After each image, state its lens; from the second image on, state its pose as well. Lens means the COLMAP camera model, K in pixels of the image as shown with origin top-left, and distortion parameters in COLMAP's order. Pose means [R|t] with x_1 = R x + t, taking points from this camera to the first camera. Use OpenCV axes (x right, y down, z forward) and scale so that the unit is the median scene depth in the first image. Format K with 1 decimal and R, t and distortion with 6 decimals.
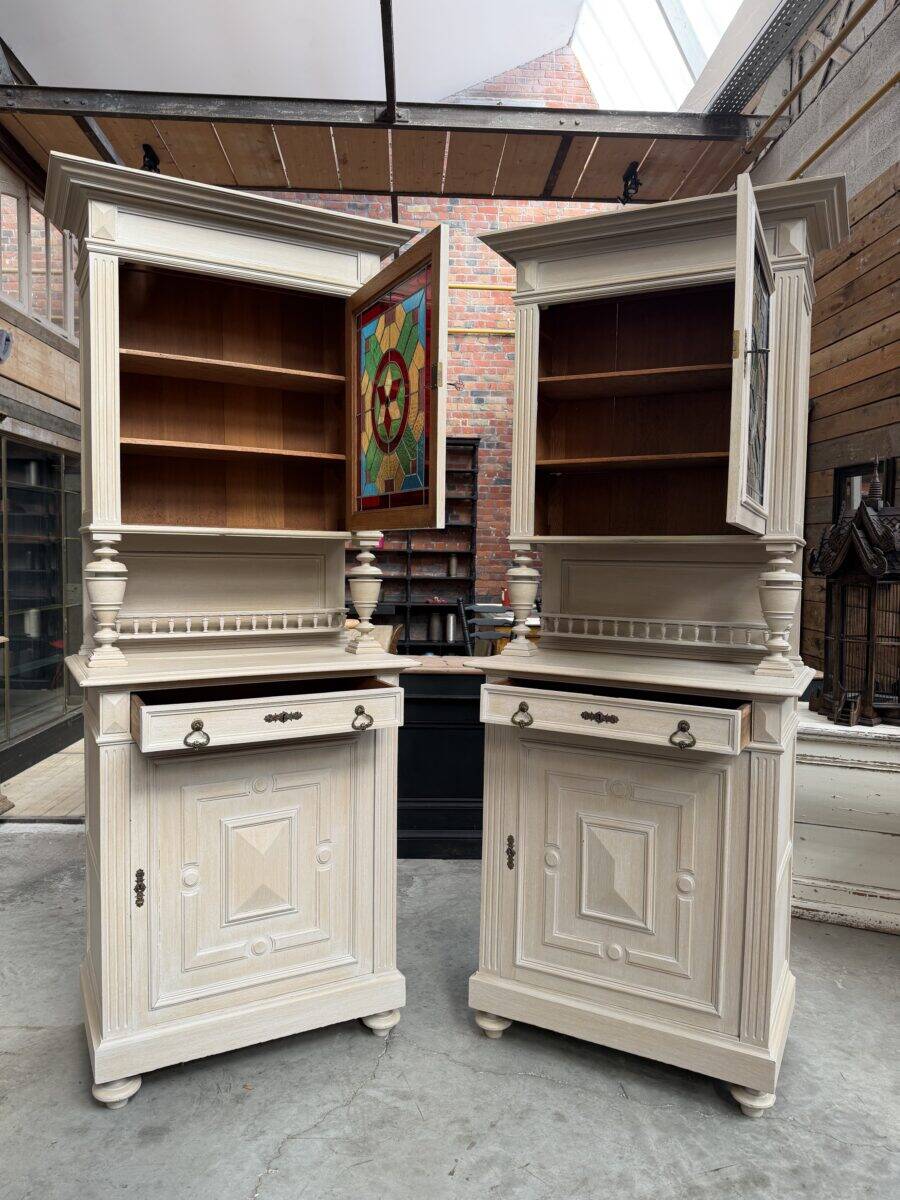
lens RADIAL K [[844.6, 0, 443.9], [0, 844.6, 601.6], [0, 0, 1]] dist [0.034219, -0.041097]
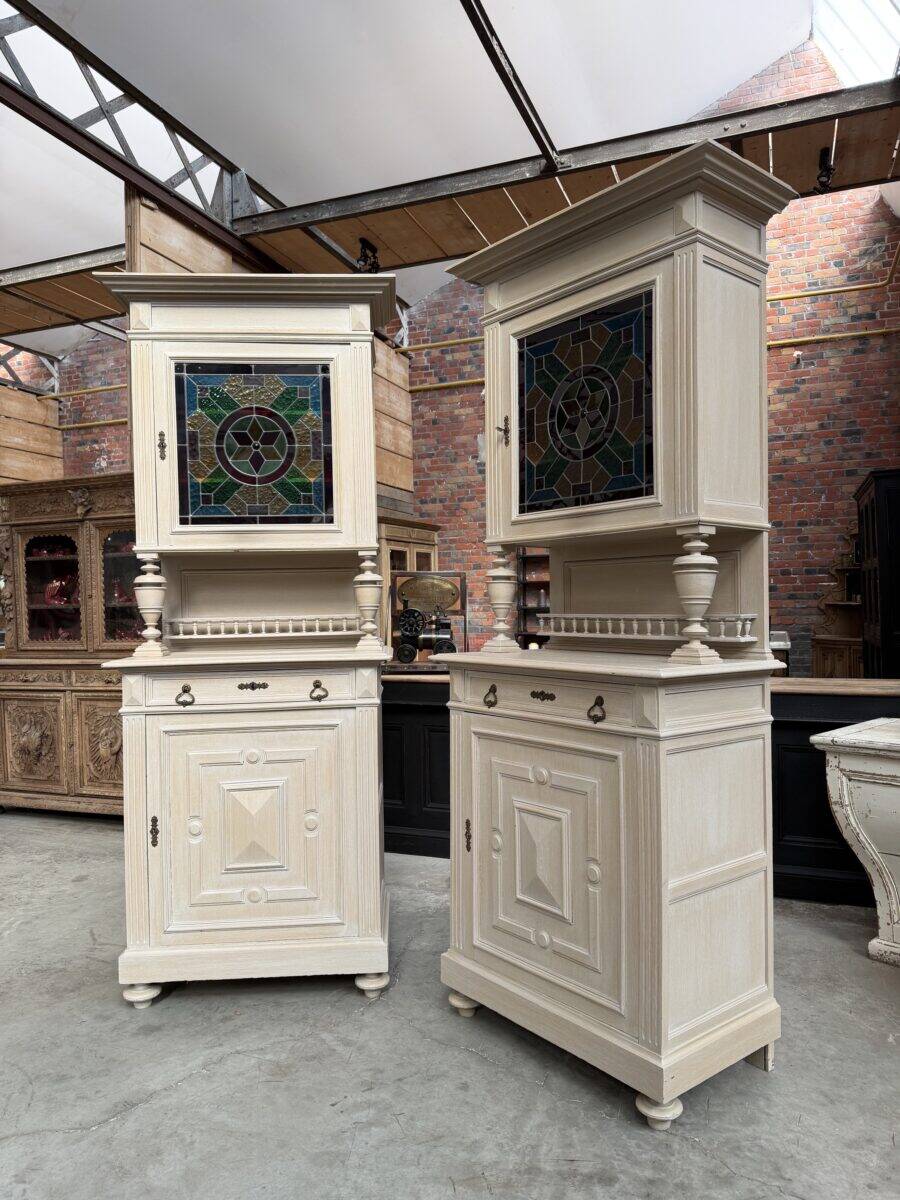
lens RADIAL K [[844.6, 0, 443.9], [0, 844.6, 601.6], [0, 0, 1]] dist [0.034219, -0.041097]
pose [[0.912728, -0.030988, -0.407390, 0.492150], [0.009064, 0.998410, -0.055638, 0.063389], [0.408466, 0.047090, 0.911558, 0.012256]]
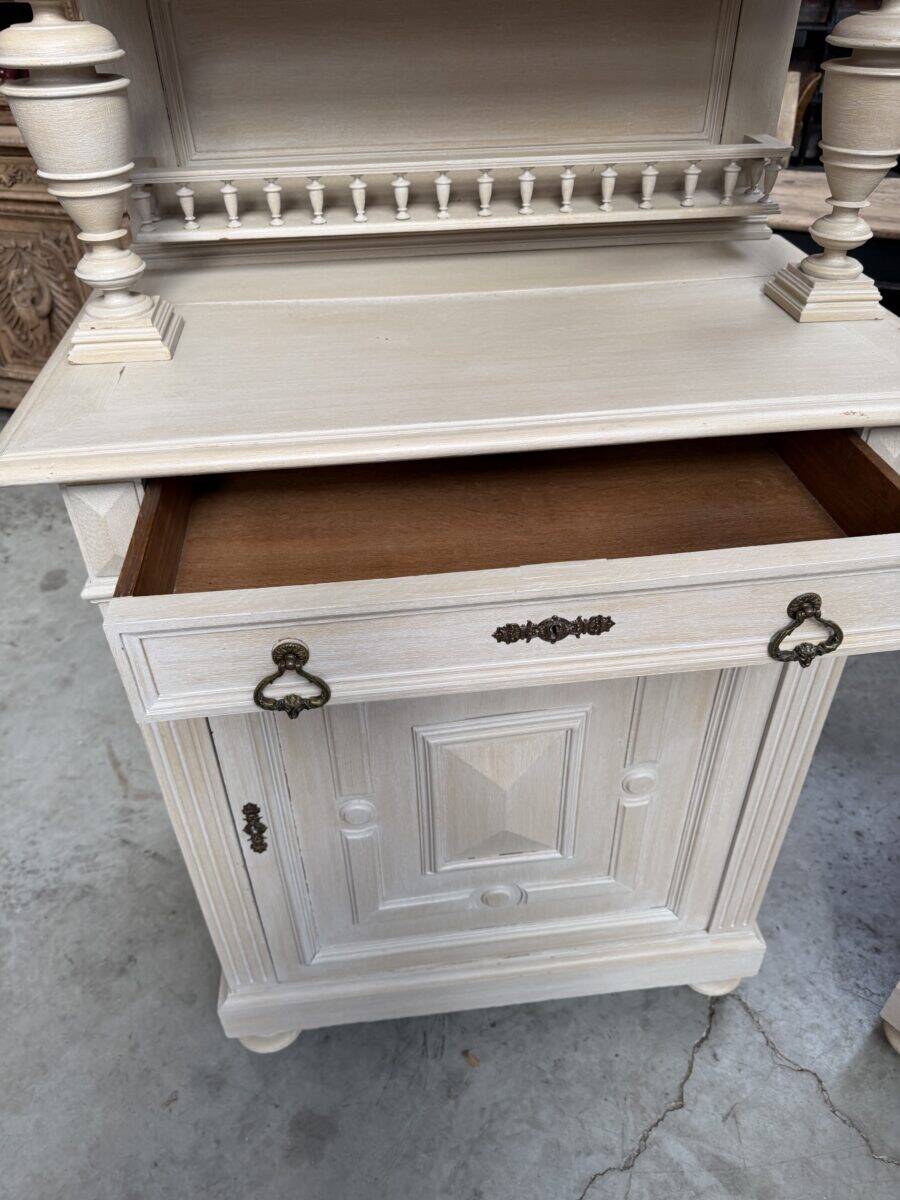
lens RADIAL K [[861.6, 0, 452.7], [0, 861.6, 590.5], [0, 0, 1]] dist [-0.002693, -0.004152]
pose [[0.934702, 0.197300, -0.295643, -0.116505], [0.004500, 0.825148, 0.564899, -0.049348], [0.355404, -0.529342, 0.770380, 0.647367]]
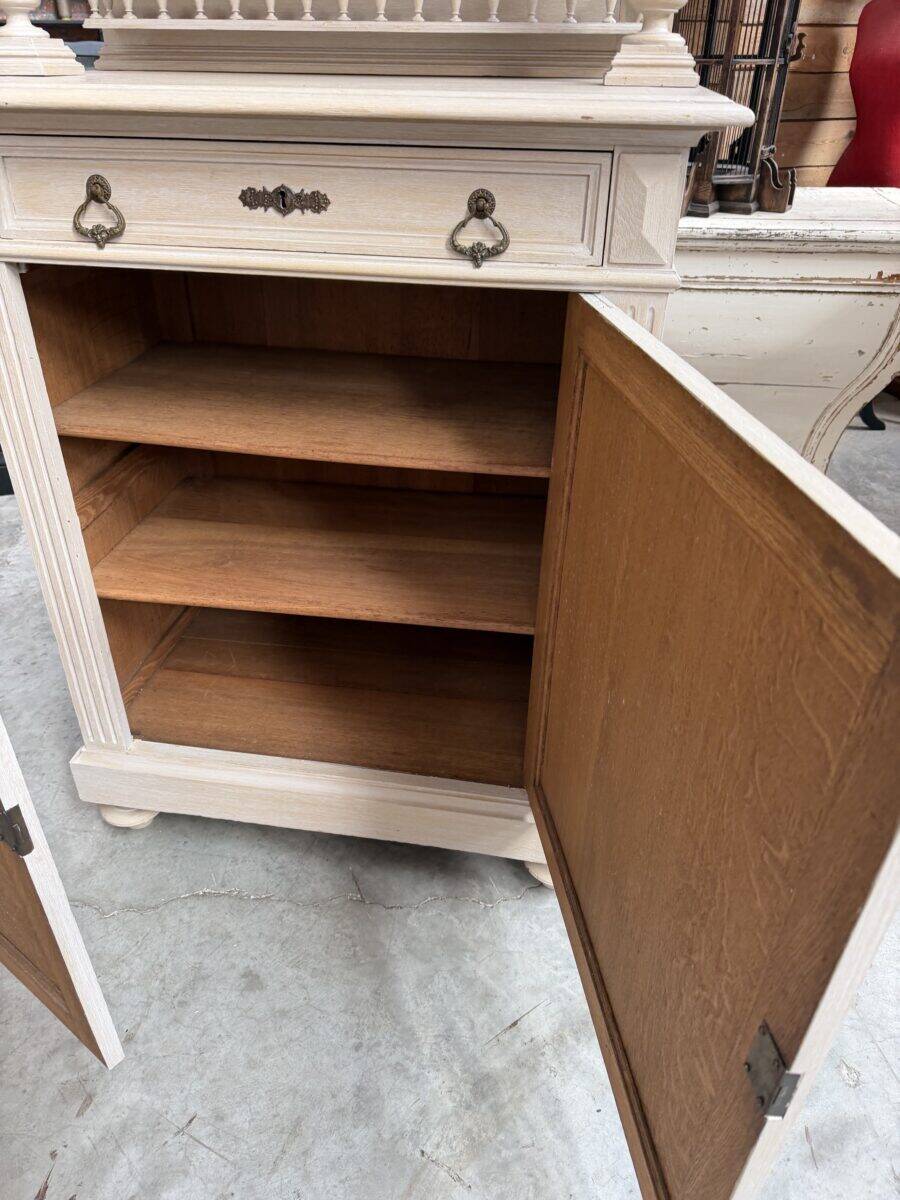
lens RADIAL K [[851.2, 0, 438.1], [0, 851.2, 595.8], [0, 0, 1]] dist [0.019256, -0.026026]
pose [[0.951655, -0.176938, 0.251090, 0.139228], [0.024577, 0.858669, 0.511941, 0.078310], [-0.306185, -0.481020, 0.821505, 0.540648]]
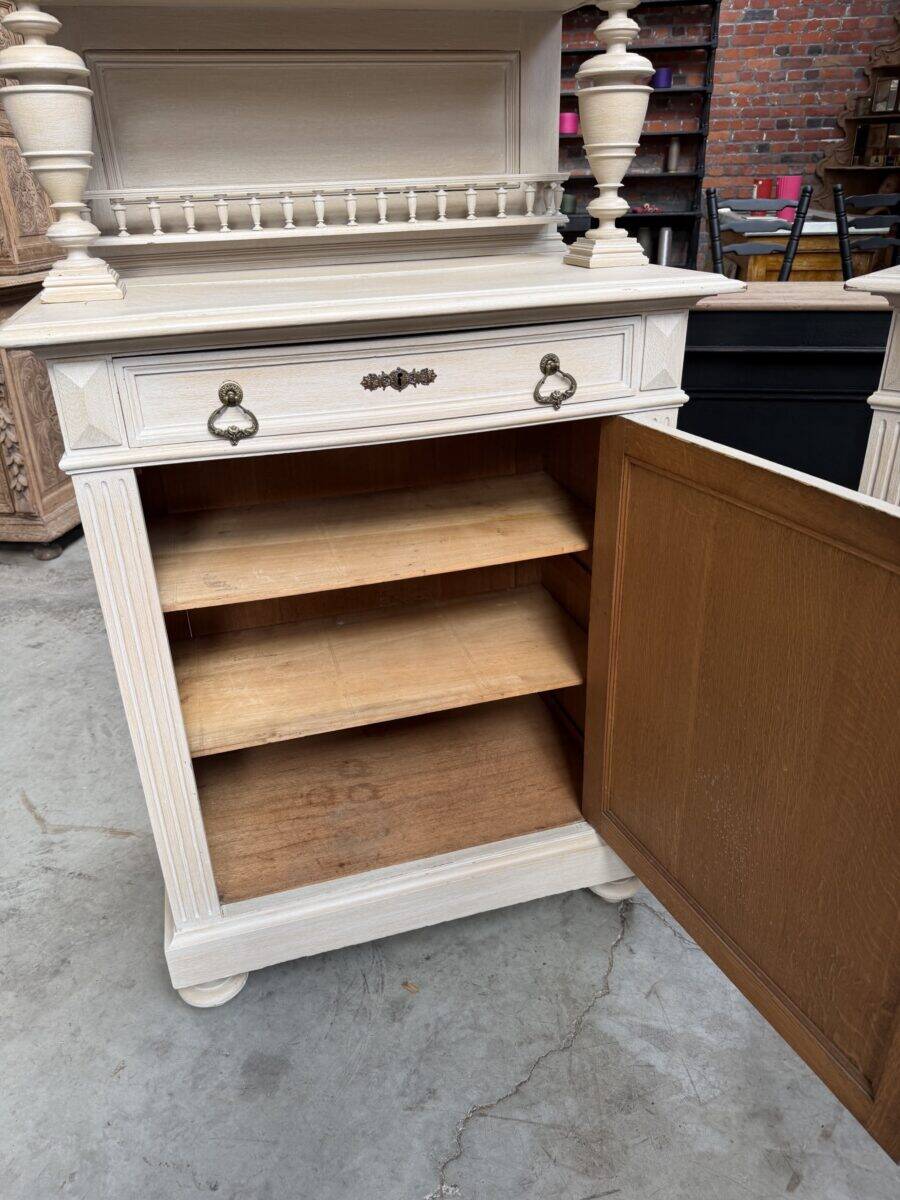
lens RADIAL K [[851.2, 0, 438.1], [0, 851.2, 595.8], [0, 0, 1]] dist [0.019256, -0.026026]
pose [[0.979473, 0.047906, -0.195802, -0.089965], [0.033111, 0.919919, 0.390707, 0.044441], [0.198839, -0.389170, 0.899450, 0.500094]]
